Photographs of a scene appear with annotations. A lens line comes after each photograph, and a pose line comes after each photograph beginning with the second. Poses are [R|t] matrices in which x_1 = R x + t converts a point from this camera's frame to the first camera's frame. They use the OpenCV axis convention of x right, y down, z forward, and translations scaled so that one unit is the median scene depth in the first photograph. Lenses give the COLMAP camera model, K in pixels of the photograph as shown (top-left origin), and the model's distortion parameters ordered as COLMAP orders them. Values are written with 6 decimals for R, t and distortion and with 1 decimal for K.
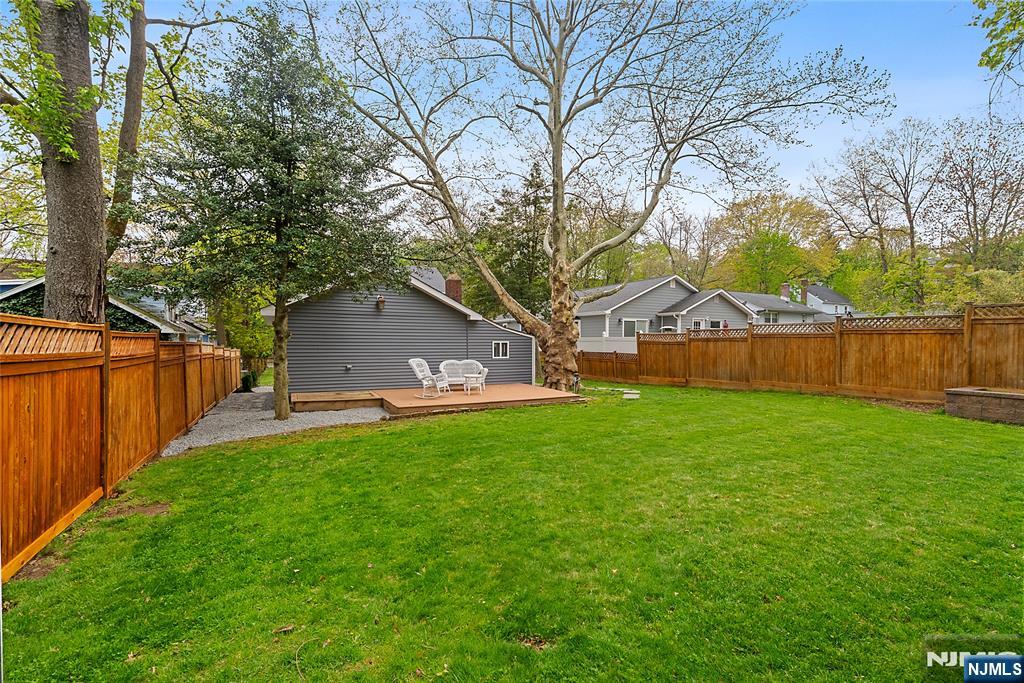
lens RADIAL K [[477.7, 0, 514.5], [0, 477.7, 340.6], [0, 0, 1]] dist [-0.007603, 0.003200]
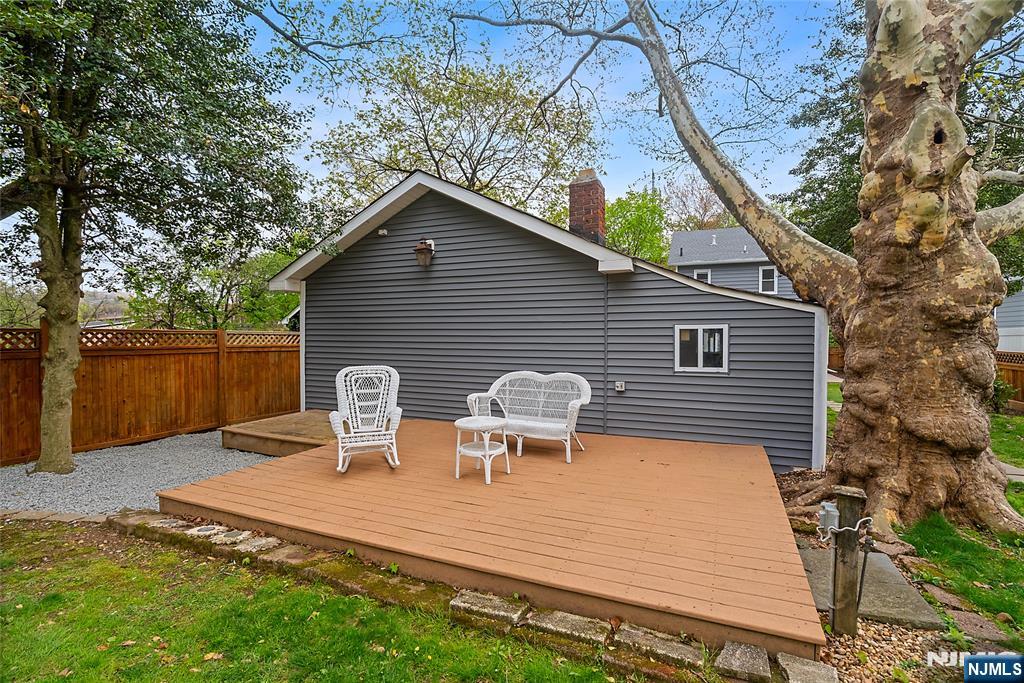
lens RADIAL K [[477.7, 0, 494.4], [0, 477.7, 341.4], [0, 0, 1]] dist [-0.007603, 0.003200]
pose [[0.616794, 0.009560, -0.787066, 0.165986], [0.001842, 0.999906, 0.013588, 0.008926], [0.787122, -0.009831, 0.616718, 0.675796]]
